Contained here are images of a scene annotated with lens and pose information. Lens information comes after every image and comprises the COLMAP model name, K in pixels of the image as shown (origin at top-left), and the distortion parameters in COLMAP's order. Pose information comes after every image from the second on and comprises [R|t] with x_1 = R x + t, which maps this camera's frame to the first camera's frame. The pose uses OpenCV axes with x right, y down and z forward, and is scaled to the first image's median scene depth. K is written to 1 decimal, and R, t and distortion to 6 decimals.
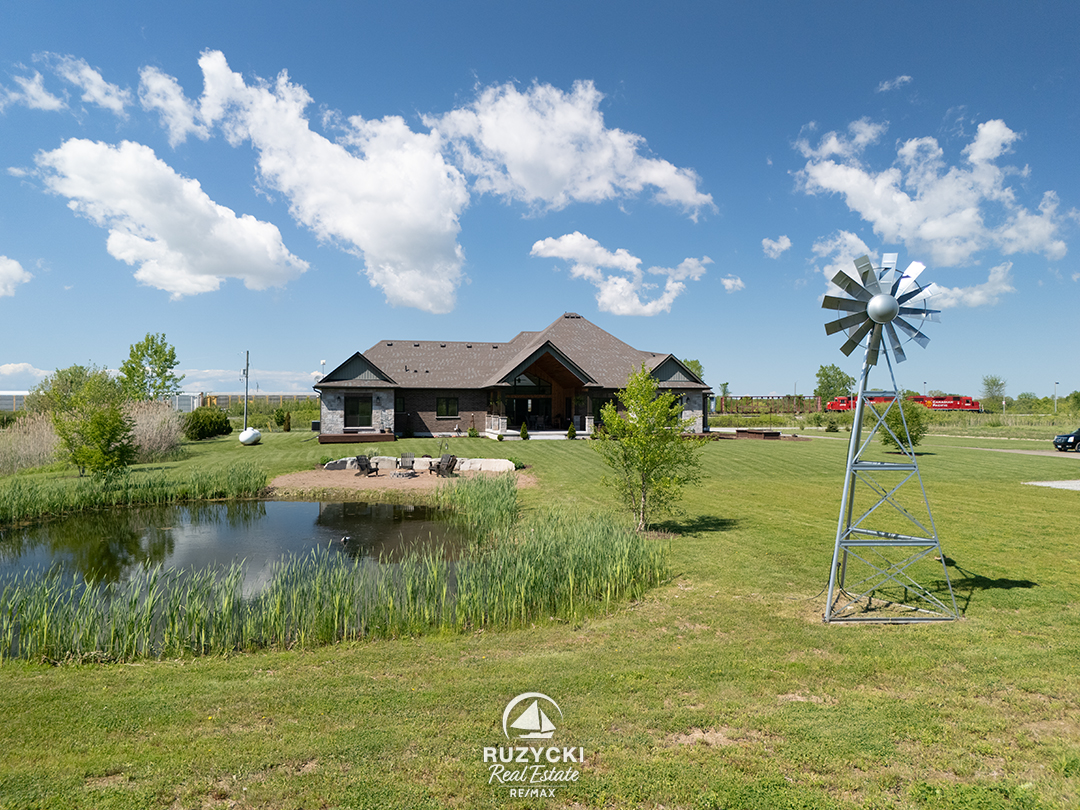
lens RADIAL K [[789.1, 0, 540.0], [0, 789.1, 405.0], [0, 0, 1]] dist [0.119114, -0.156106]
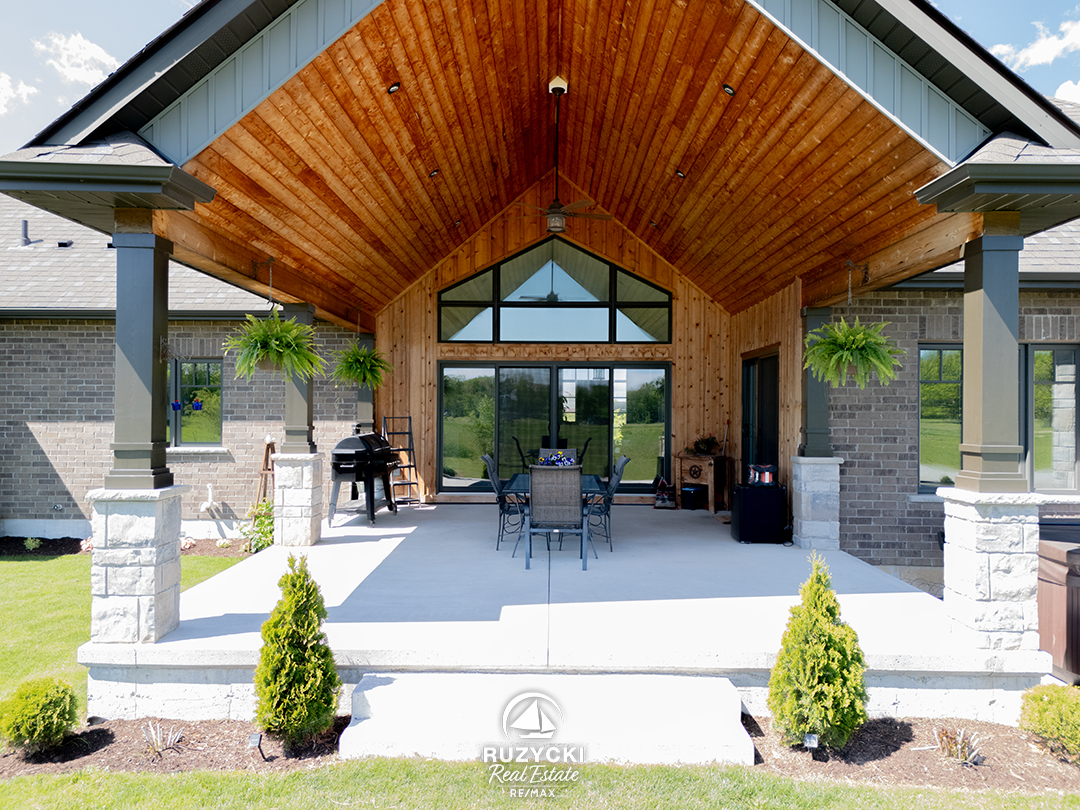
lens RADIAL K [[794.0, 0, 540.0], [0, 794.0, 405.0], [0, 0, 1]] dist [0.080915, -0.081902]
pose [[0.977943, 0.003818, -0.208839, 0.026327], [-0.004493, 0.999986, -0.002760, 0.003935], [0.208825, 0.003637, 0.977946, 0.851950]]
